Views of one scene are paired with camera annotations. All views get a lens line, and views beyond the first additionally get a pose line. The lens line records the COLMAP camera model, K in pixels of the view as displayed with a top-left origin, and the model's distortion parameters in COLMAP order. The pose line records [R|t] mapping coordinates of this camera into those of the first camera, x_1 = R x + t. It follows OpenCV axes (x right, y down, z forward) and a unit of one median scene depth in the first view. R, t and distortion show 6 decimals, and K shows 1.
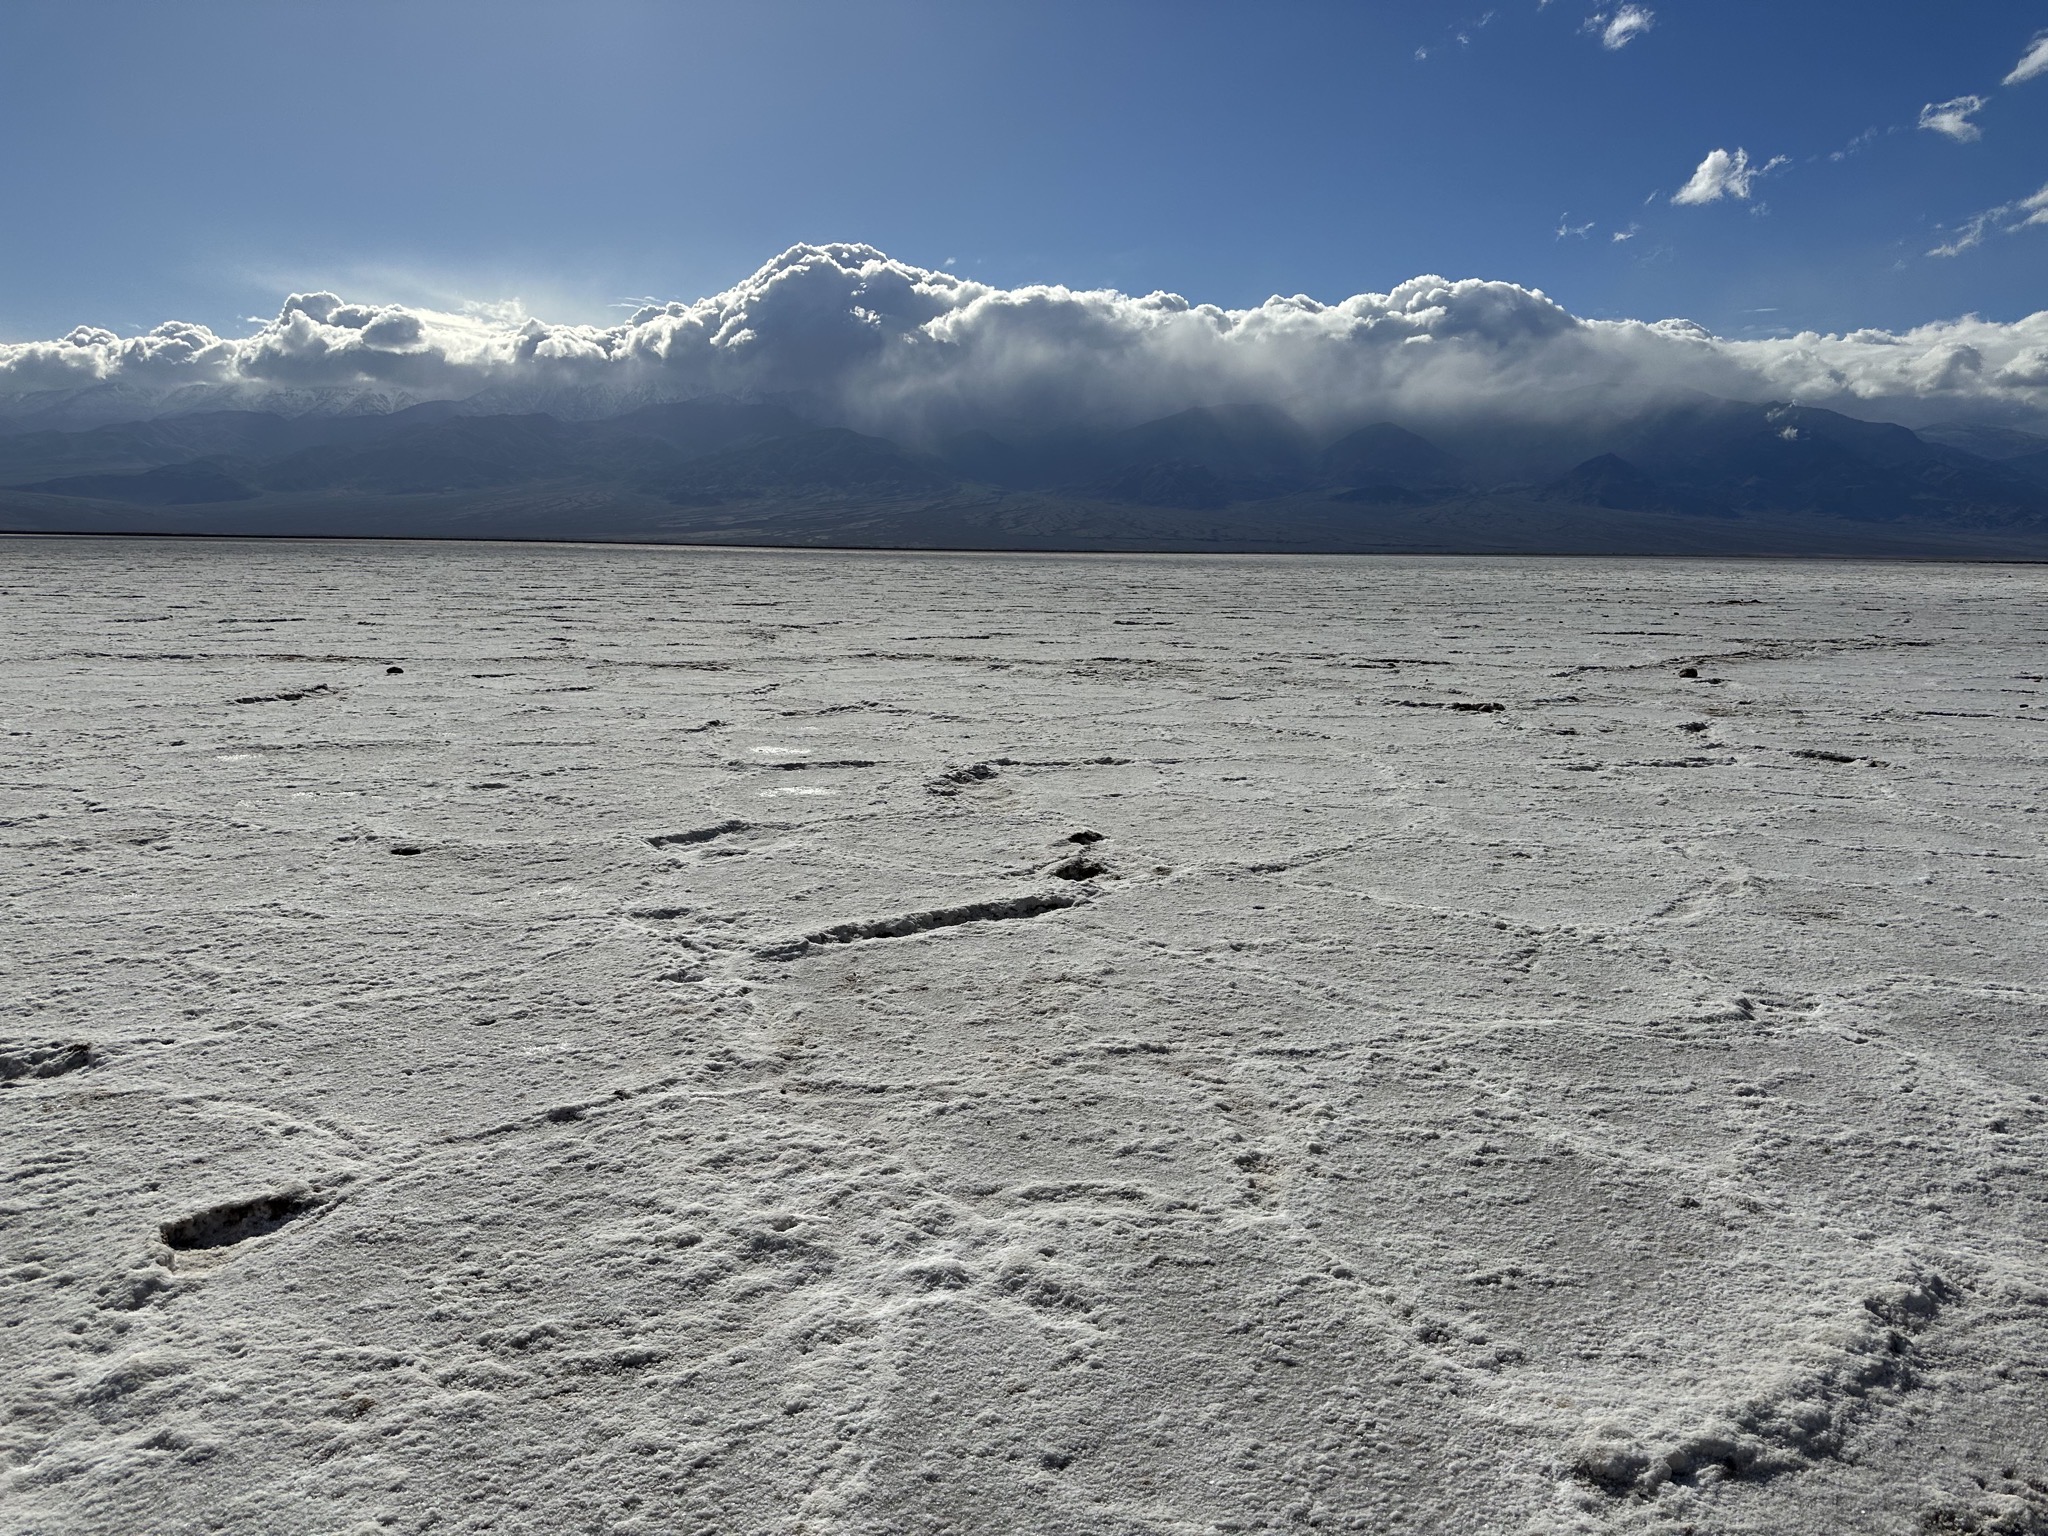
lens RADIAL K [[2064.4, 0, 1024.0], [0, 2064.4, 768.0], [0, 0, 1]] dist [0.314565, -1.093031]
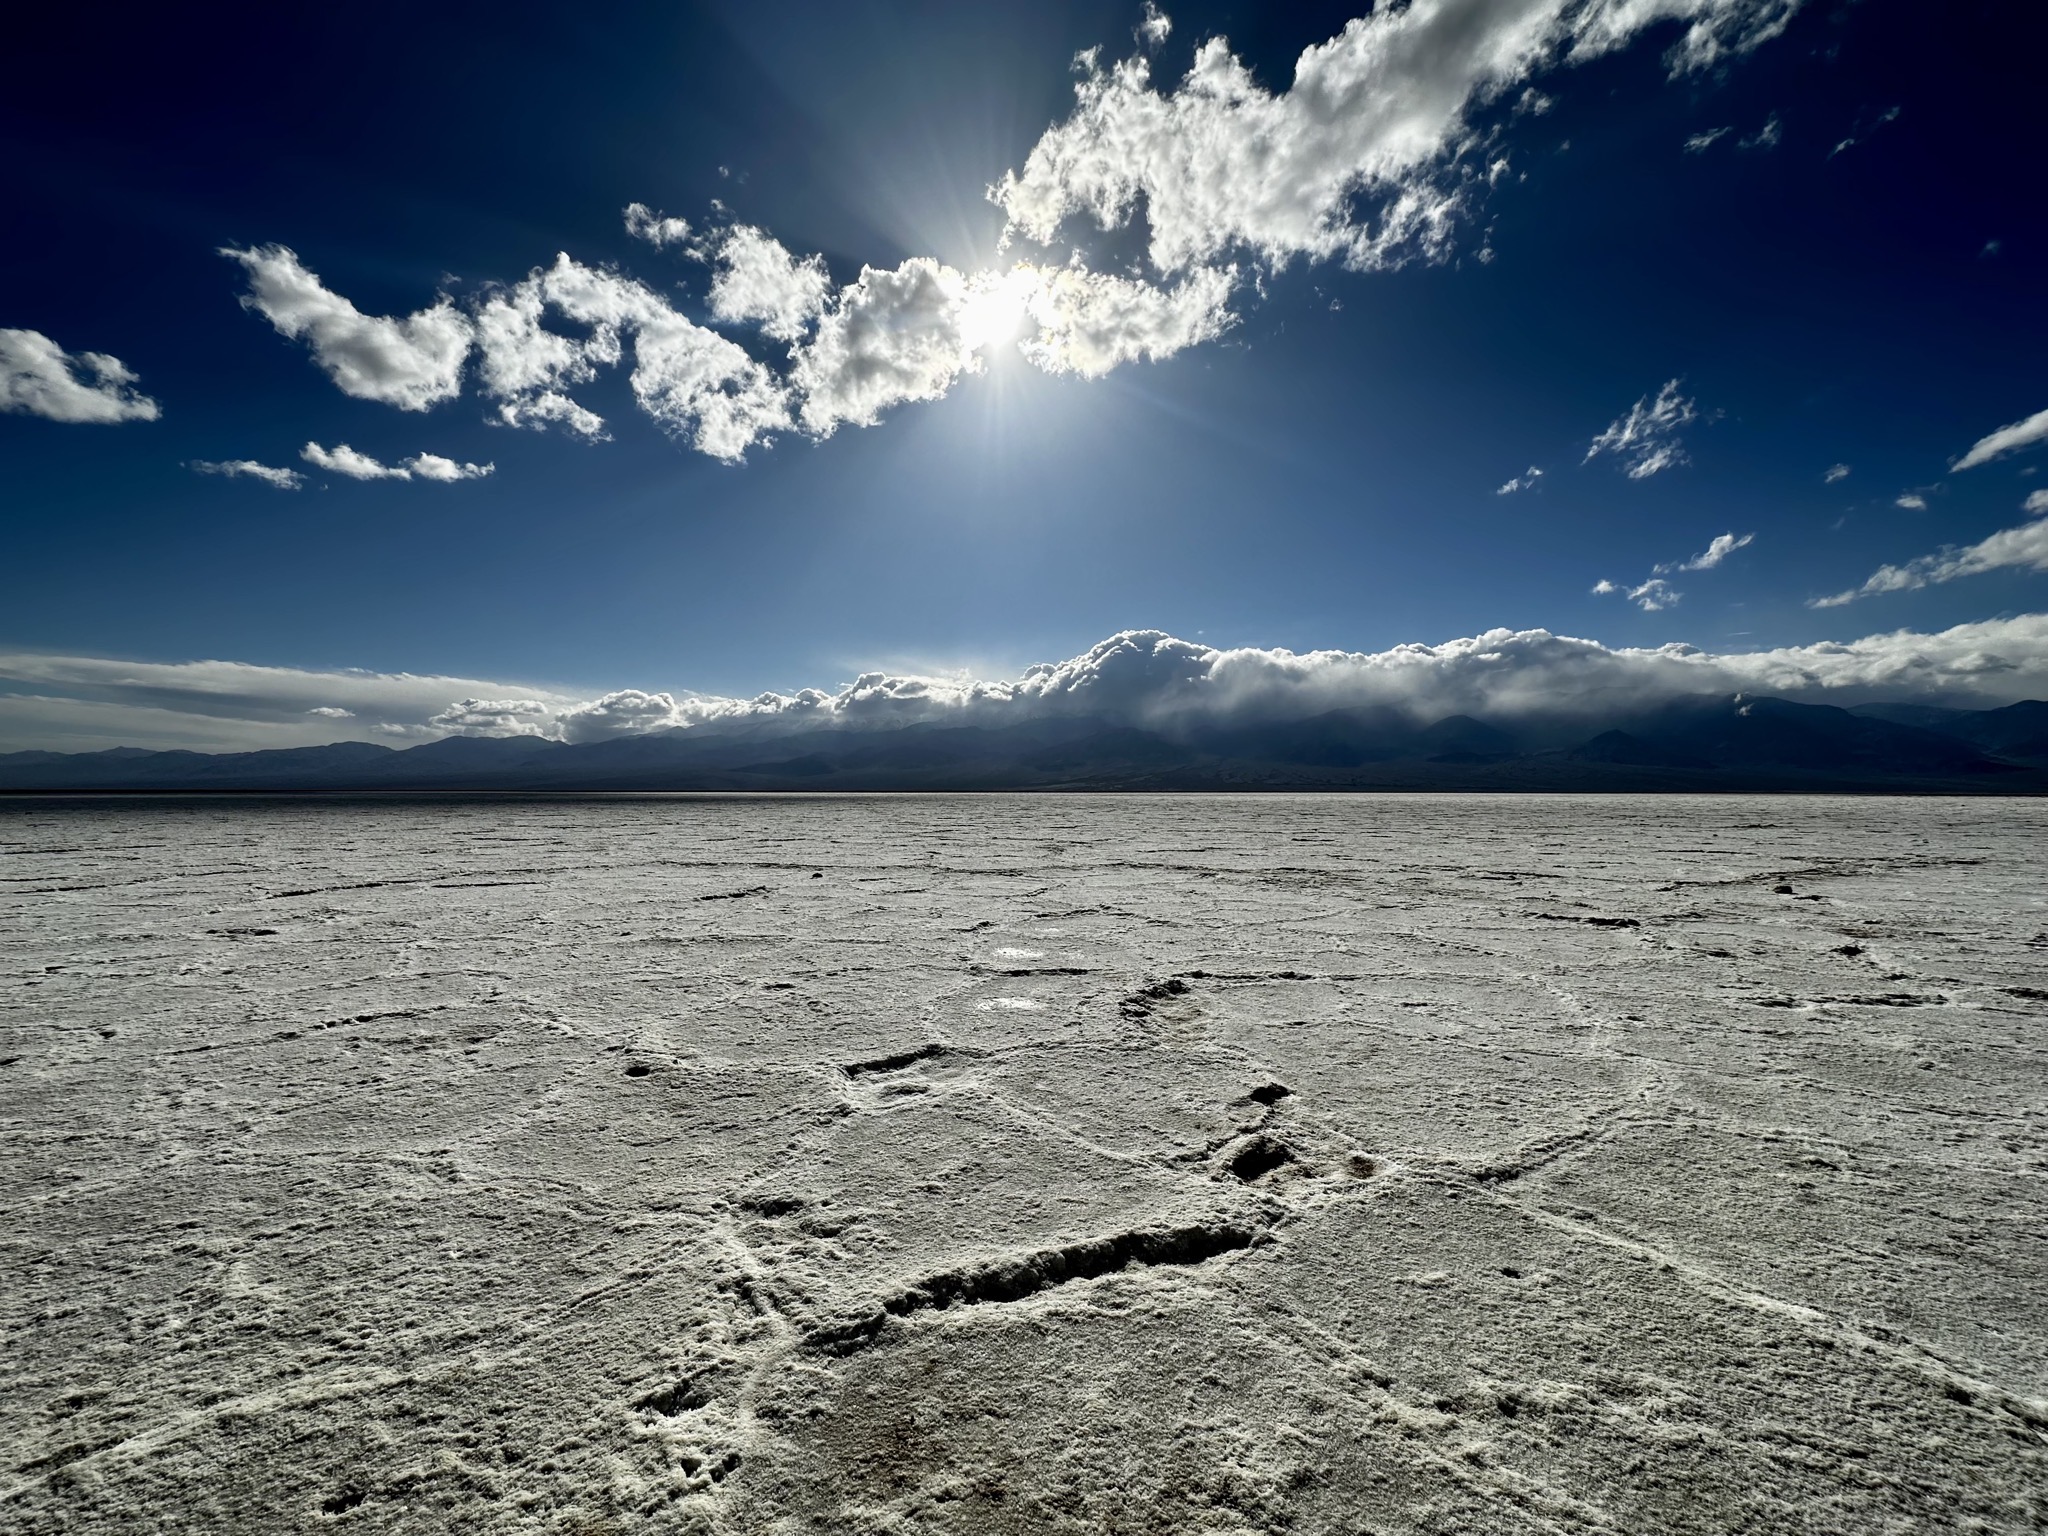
lens RADIAL K [[800.1, 0, 1018.0], [0, 800.1, 769.5], [0, 0, 1]] dist [-0.001119, 0.000197]
pose [[0.959828, -0.018804, -0.279957, 0.018917], [-0.018135, 0.991508, -0.128775, -0.050492], [0.280001, 0.128679, 0.951337, 0.455527]]
